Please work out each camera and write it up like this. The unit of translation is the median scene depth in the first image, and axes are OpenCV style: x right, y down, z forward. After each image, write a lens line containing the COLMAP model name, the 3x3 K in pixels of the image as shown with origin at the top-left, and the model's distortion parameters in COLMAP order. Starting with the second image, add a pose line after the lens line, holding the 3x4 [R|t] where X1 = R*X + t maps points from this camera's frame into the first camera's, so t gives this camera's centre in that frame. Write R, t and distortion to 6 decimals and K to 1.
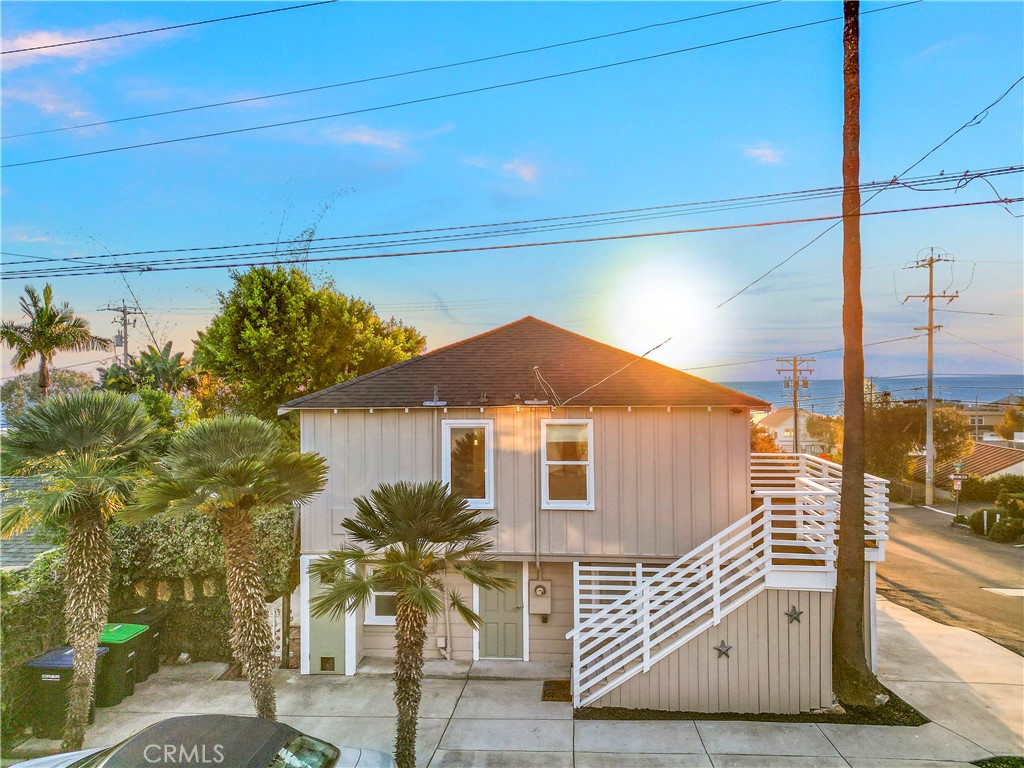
lens RADIAL K [[714.1, 0, 512.0], [0, 714.1, 384.0], [0, 0, 1]] dist [0.083563, -0.077637]
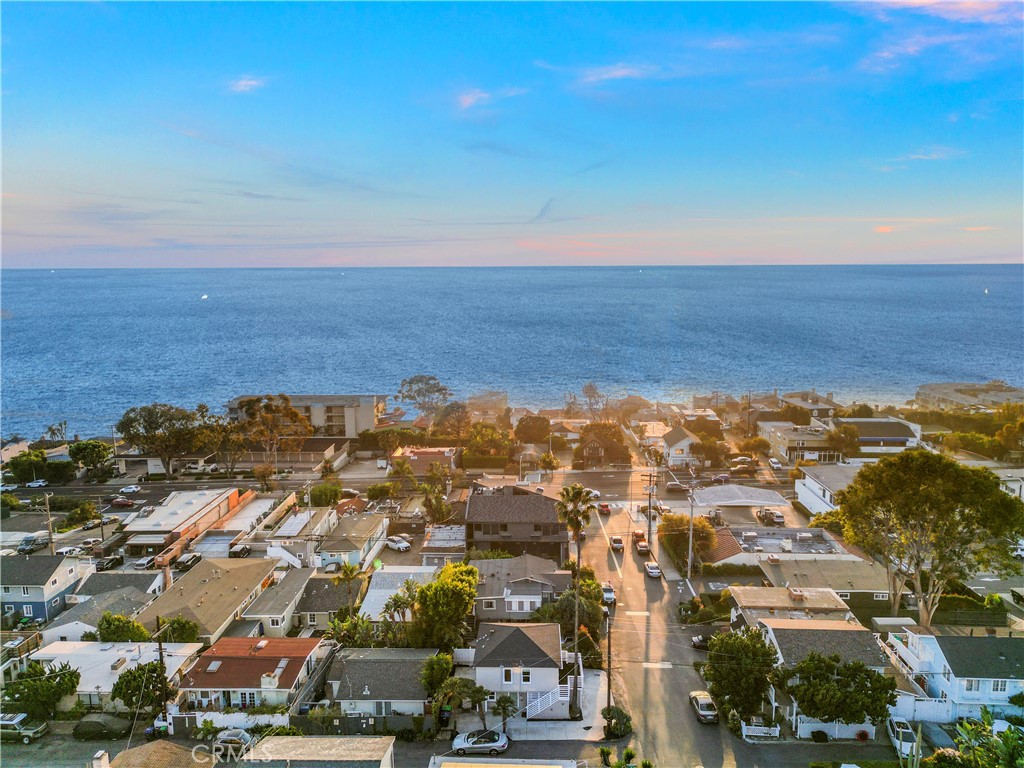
lens RADIAL K [[727.5, 0, 512.0], [0, 727.5, 384.0], [0, 0, 1]] dist [0.042658, -0.001062]
pose [[0.998739, -0.008400, 0.049490, -0.290151], [0.000240, 0.986686, 0.162638, -3.010925], [-0.050197, -0.162421, 0.985444, -4.165938]]
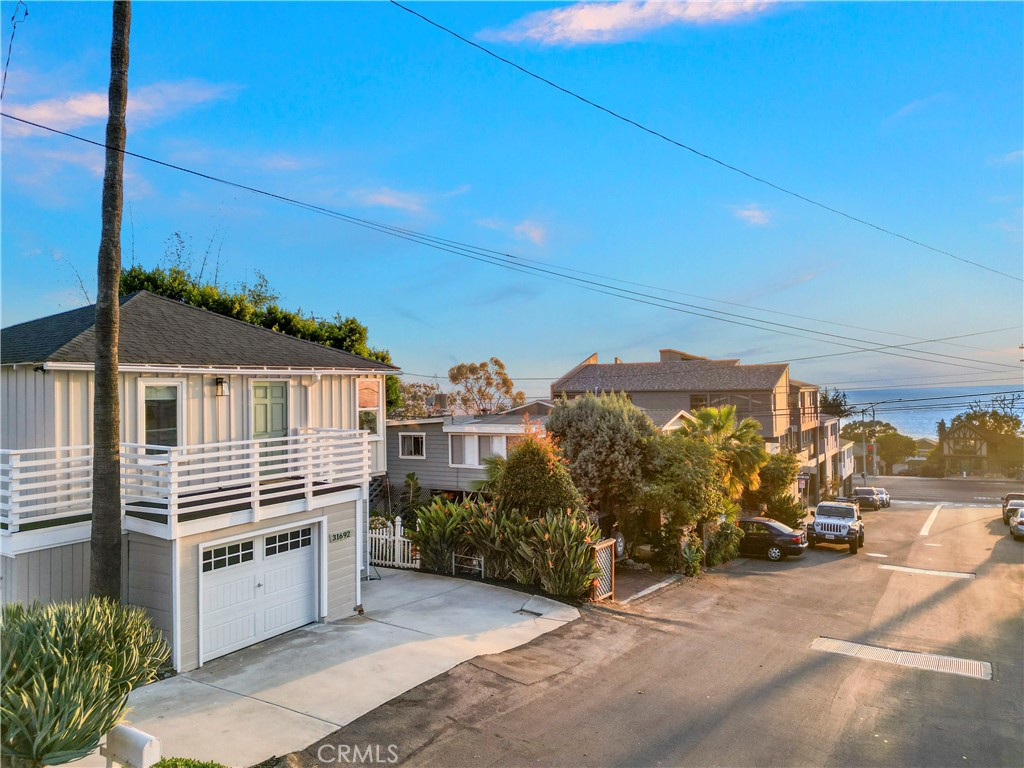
lens RADIAL K [[707.8, 0, 512.0], [0, 707.8, 384.0], [0, 0, 1]] dist [0.133096, -0.198584]
pose [[0.890453, -0.005784, -0.455038, 1.279658], [0.001909, 0.999958, -0.008976, 0.066160], [0.455070, 0.007124, 0.890427, 0.411404]]
